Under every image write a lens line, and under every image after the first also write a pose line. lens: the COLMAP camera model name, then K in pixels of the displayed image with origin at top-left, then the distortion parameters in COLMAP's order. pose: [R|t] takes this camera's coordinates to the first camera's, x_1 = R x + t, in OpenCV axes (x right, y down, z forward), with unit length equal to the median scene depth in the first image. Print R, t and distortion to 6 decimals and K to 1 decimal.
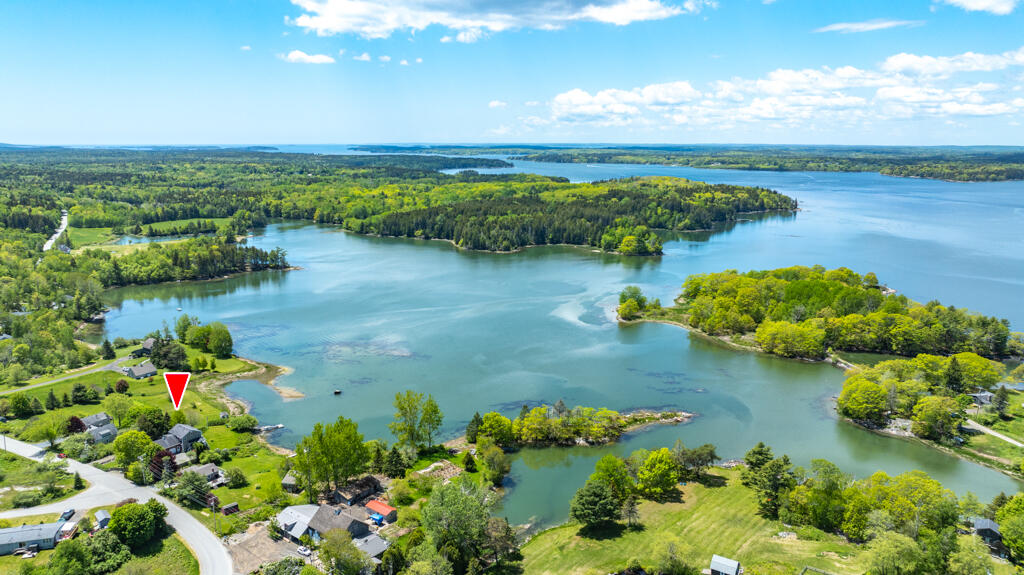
lens RADIAL K [[721.4, 0, 512.0], [0, 721.4, 287.5], [0, 0, 1]] dist [-0.038427, 0.037992]
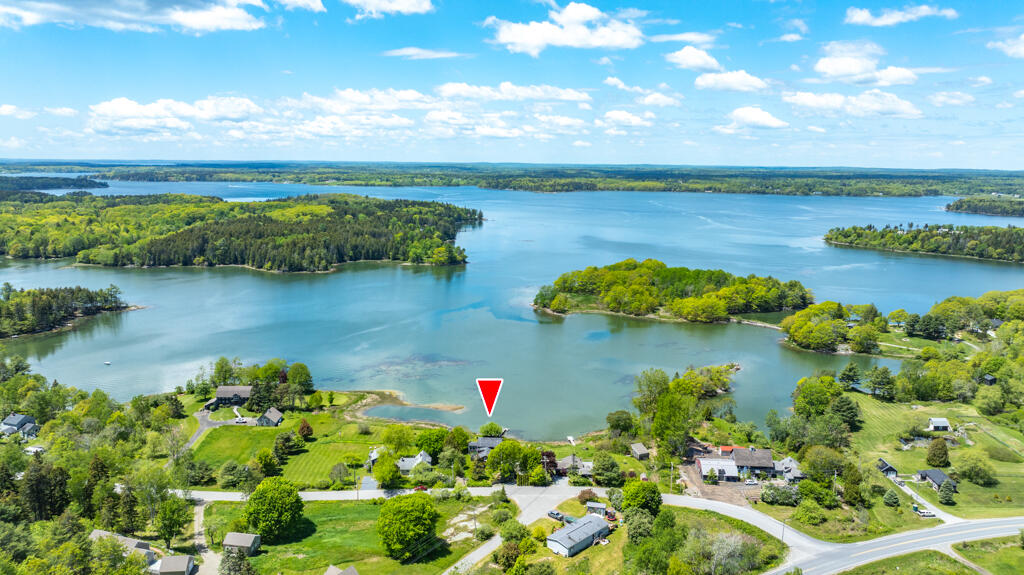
lens RADIAL K [[721.4, 0, 512.0], [0, 721.4, 287.5], [0, 0, 1]] dist [-0.038427, 0.037992]
pose [[0.830203, -0.090579, 0.550053, -0.335313], [0.102886, 0.994657, 0.008506, -0.009369], [-0.547885, 0.049531, 0.835086, 0.034770]]
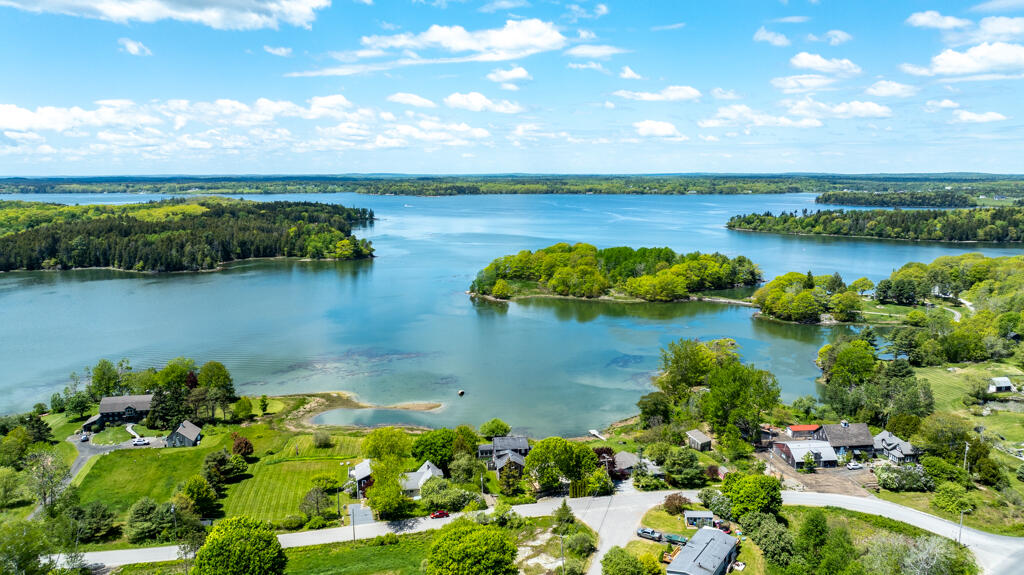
lens RADIAL K [[721.4, 0, 512.0], [0, 721.4, 287.5], [0, 0, 1]] dist [-0.038427, 0.037992]
pose [[0.718959, -0.113980, 0.685643, -0.329140], [0.142435, 0.989688, 0.015167, 0.008372], [-0.680301, 0.086756, 0.727780, 0.143991]]
